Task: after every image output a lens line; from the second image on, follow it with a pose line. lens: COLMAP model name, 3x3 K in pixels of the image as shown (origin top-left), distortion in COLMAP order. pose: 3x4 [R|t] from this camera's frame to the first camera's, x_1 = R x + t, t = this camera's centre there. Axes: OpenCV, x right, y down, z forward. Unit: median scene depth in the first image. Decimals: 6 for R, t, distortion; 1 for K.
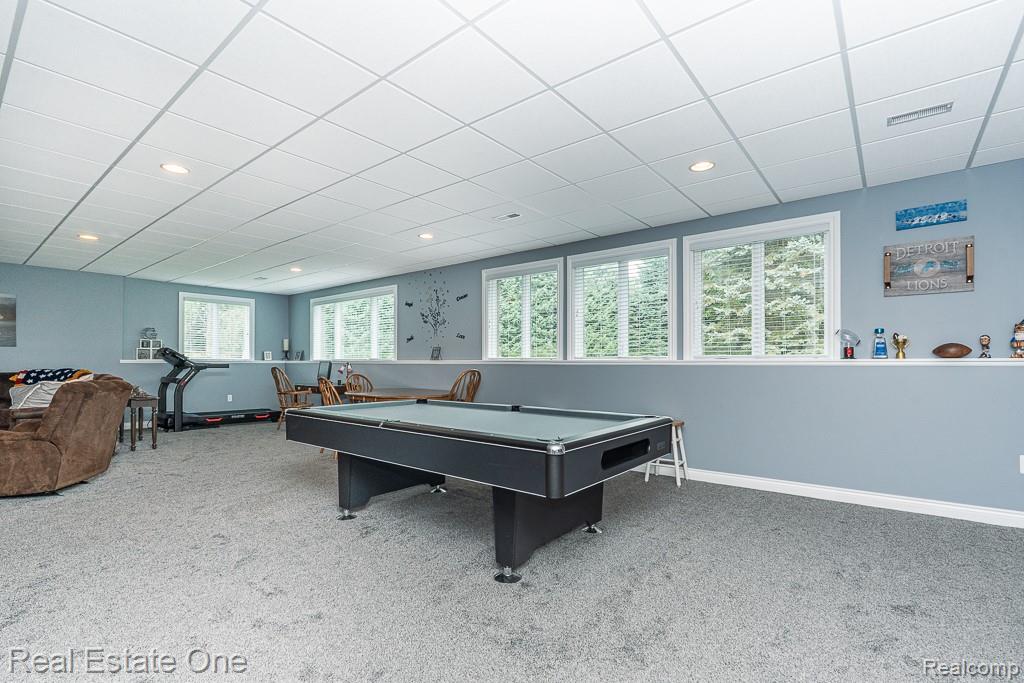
lens RADIAL K [[472.7, 0, 515.1], [0, 472.7, 365.8], [0, 0, 1]] dist [-0.001543, -0.001978]
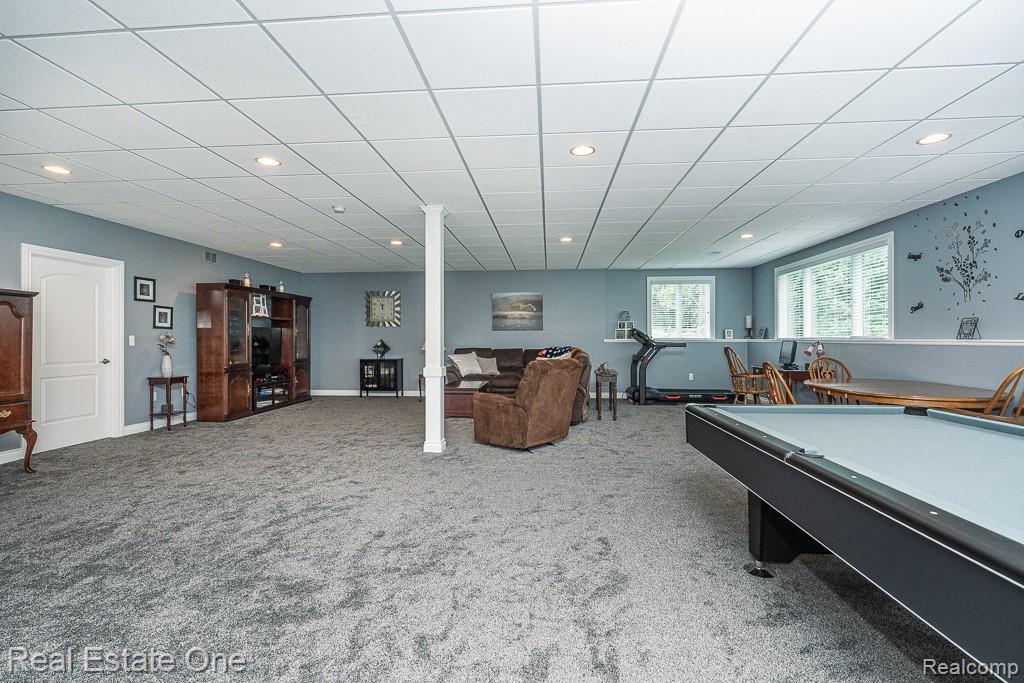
lens RADIAL K [[472.7, 0, 494.8], [0, 472.7, 341.0], [0, 0, 1]] dist [-0.001543, -0.001978]
pose [[0.558155, -0.001449, -0.829736, 0.000443], [-0.001593, 0.999995, -0.002817, -0.005494], [0.829735, 0.002894, 0.558149, 0.114724]]
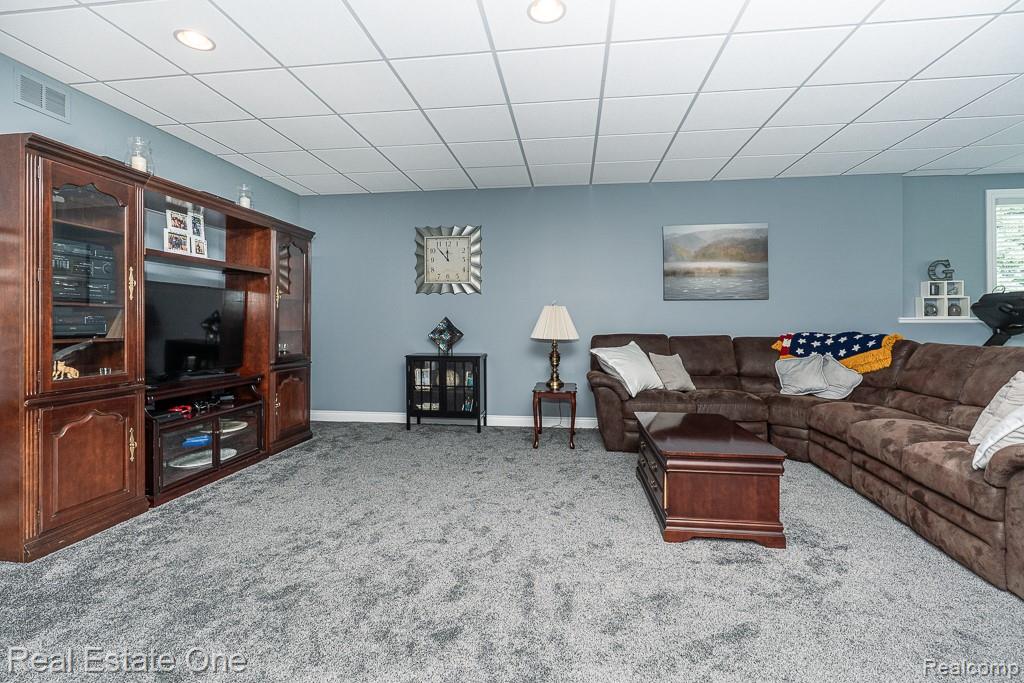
lens RADIAL K [[472.7, 0, 493.1], [0, 472.7, 325.9], [0, 0, 1]] dist [-0.001543, -0.001978]
pose [[0.517392, -0.001285, -0.855748, -0.656501], [-0.003982, 0.999984, -0.003908, 0.002171], [0.855739, 0.005429, 0.517379, 0.292897]]
